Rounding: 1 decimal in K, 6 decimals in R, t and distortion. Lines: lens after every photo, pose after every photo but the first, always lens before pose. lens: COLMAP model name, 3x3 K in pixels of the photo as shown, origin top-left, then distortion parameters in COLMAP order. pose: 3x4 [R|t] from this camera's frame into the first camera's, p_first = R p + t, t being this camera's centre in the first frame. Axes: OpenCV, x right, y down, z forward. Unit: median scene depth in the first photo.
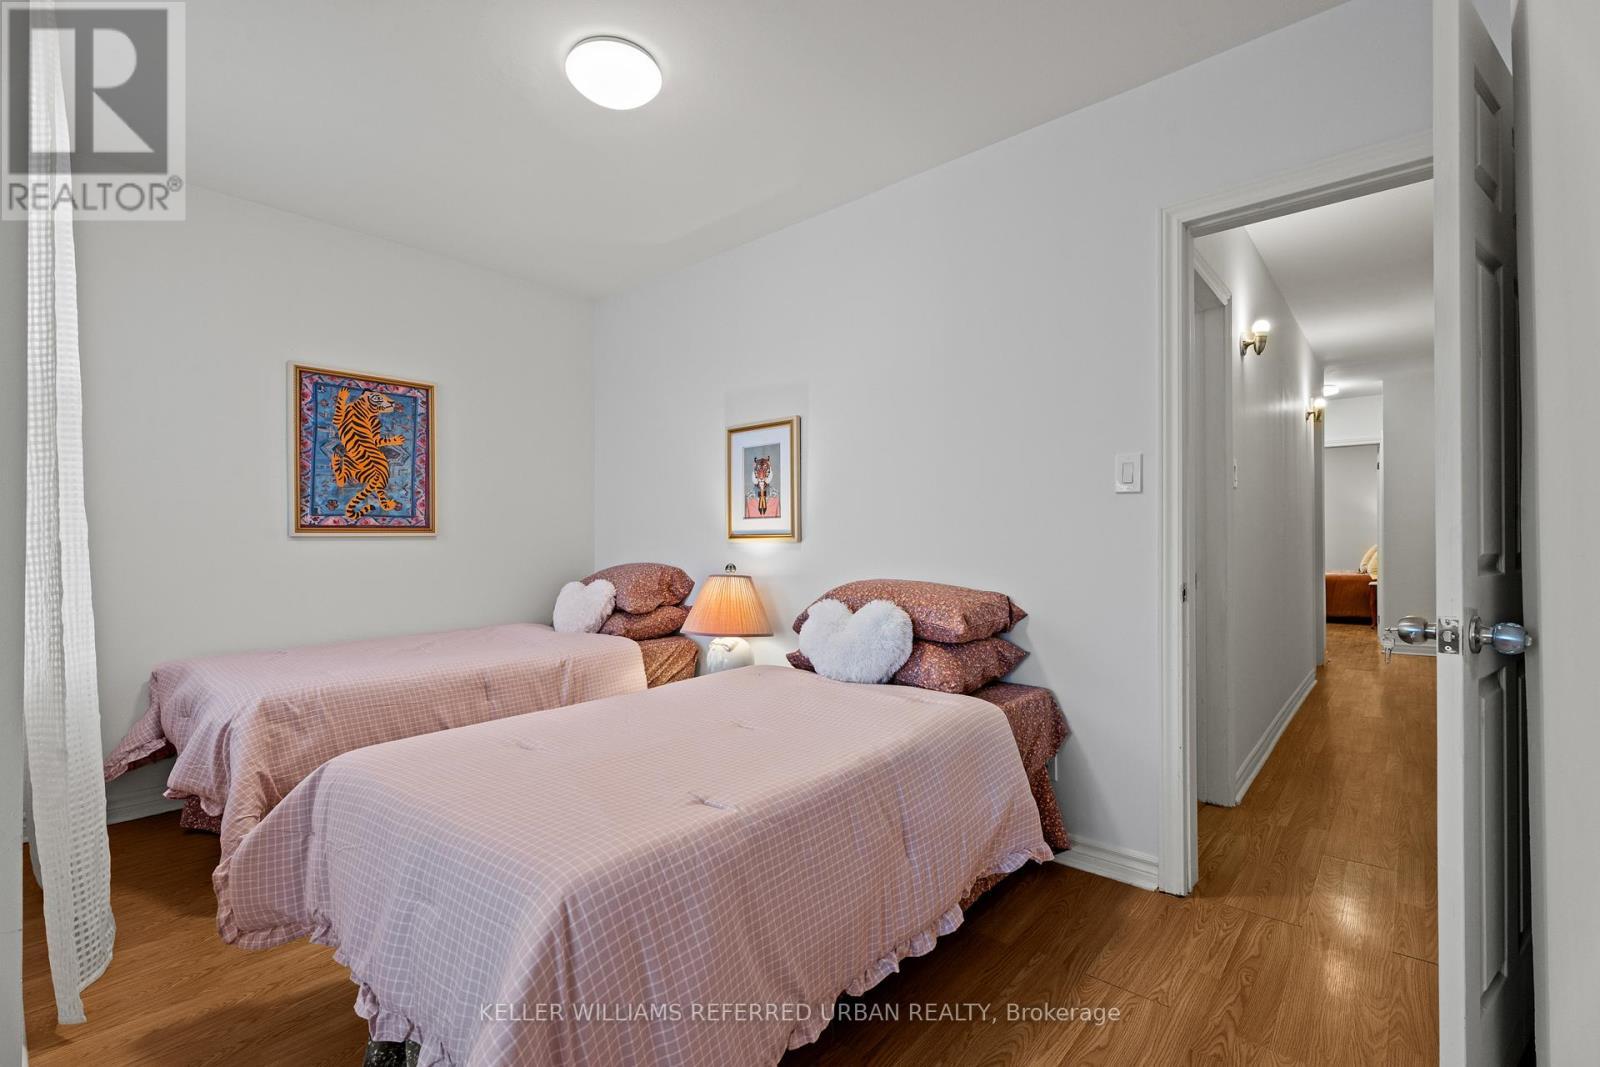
lens RADIAL K [[707.0, 0, 800.0], [0, 707.0, 533.5], [0, 0, 1]] dist [0.002426, -0.000084]
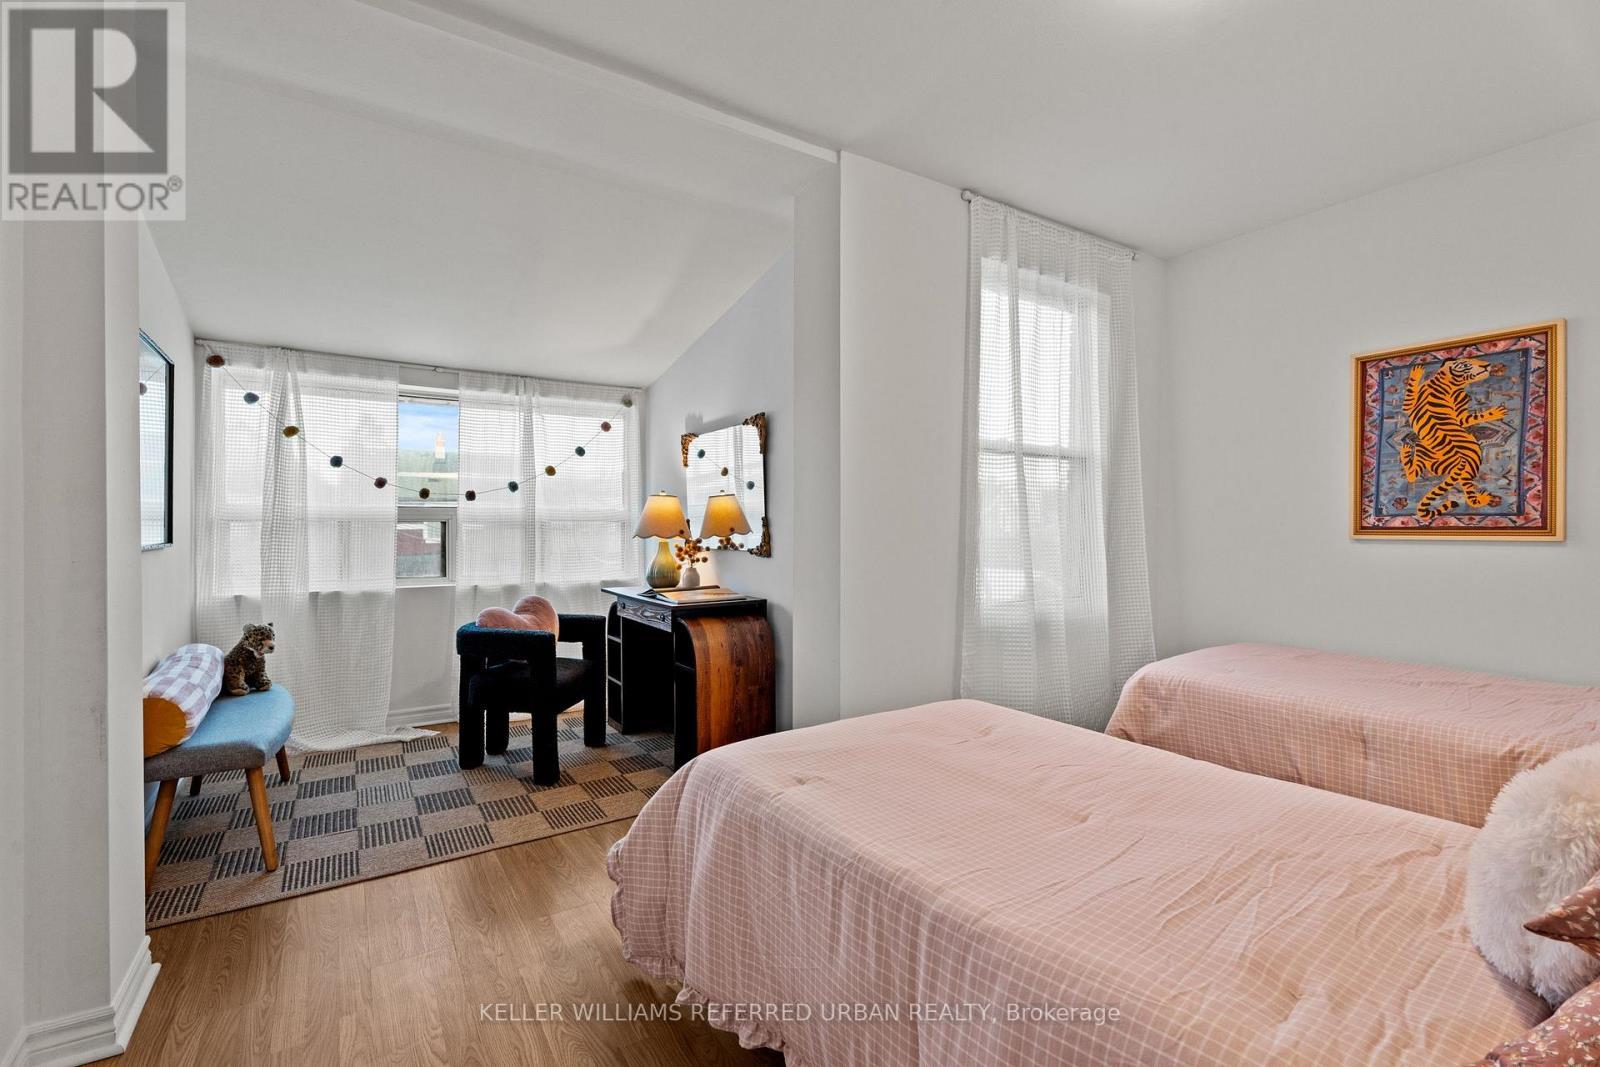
lens RADIAL K [[707.0, 0, 800.0], [0, 707.0, 533.5], [0, 0, 1]] dist [0.002426, -0.000084]
pose [[-0.259768, 0.007638, -0.965641, 0.370273], [0.002070, 0.999971, 0.007353, -0.011071], [0.965669, -0.000089, -0.259776, 0.496504]]
